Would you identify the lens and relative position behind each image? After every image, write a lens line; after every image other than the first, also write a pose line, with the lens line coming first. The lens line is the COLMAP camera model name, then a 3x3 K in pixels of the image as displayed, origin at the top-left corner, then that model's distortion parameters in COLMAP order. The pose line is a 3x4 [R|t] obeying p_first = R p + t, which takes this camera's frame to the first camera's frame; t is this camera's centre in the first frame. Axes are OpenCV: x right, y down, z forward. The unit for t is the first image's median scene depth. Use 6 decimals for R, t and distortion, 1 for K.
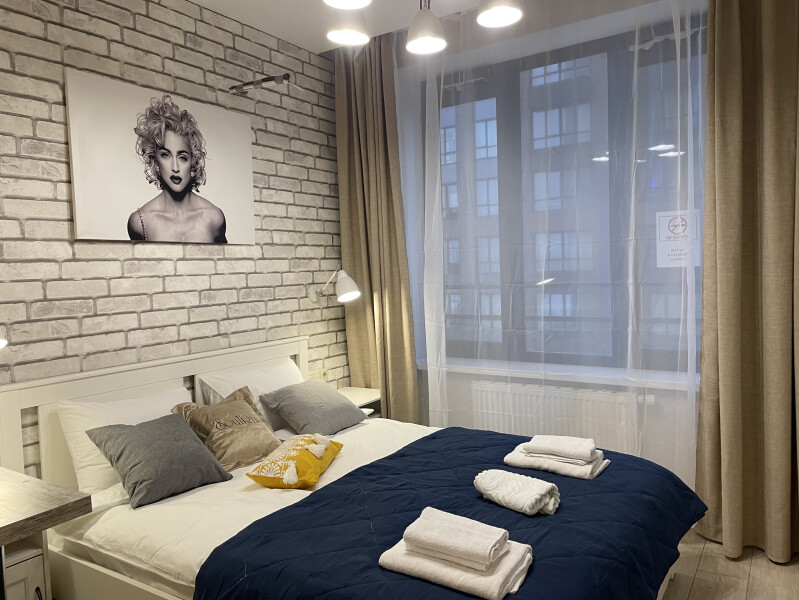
lens RADIAL K [[593.8, 0, 419.1], [0, 593.8, 305.1], [0, 0, 1]] dist [0.024588, -0.022419]
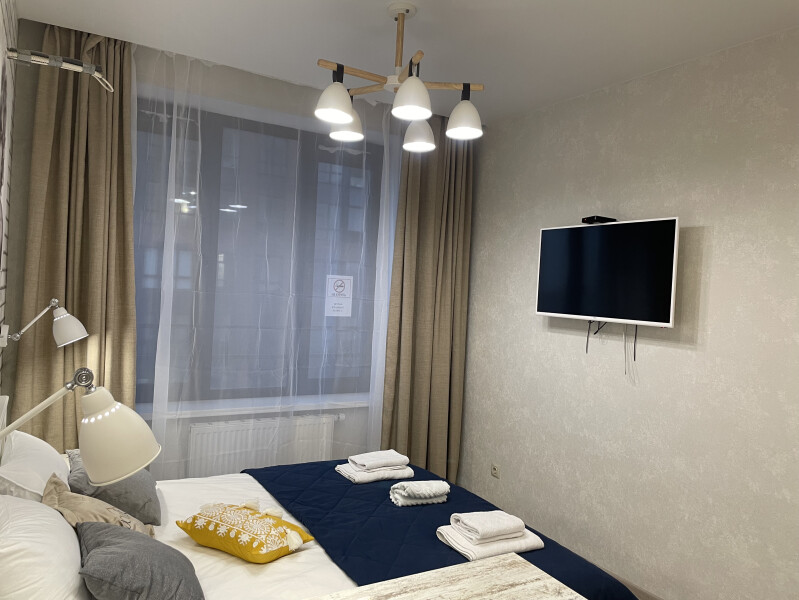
lens RADIAL K [[593.8, 0, 396.7], [0, 593.8, 298.0], [0, 0, 1]] dist [0.024588, -0.022419]
pose [[0.456361, 0.047926, 0.888503, -0.751729], [-0.016294, 0.998831, -0.045508, -0.047672], [-0.889646, 0.006291, 0.456608, 0.300245]]
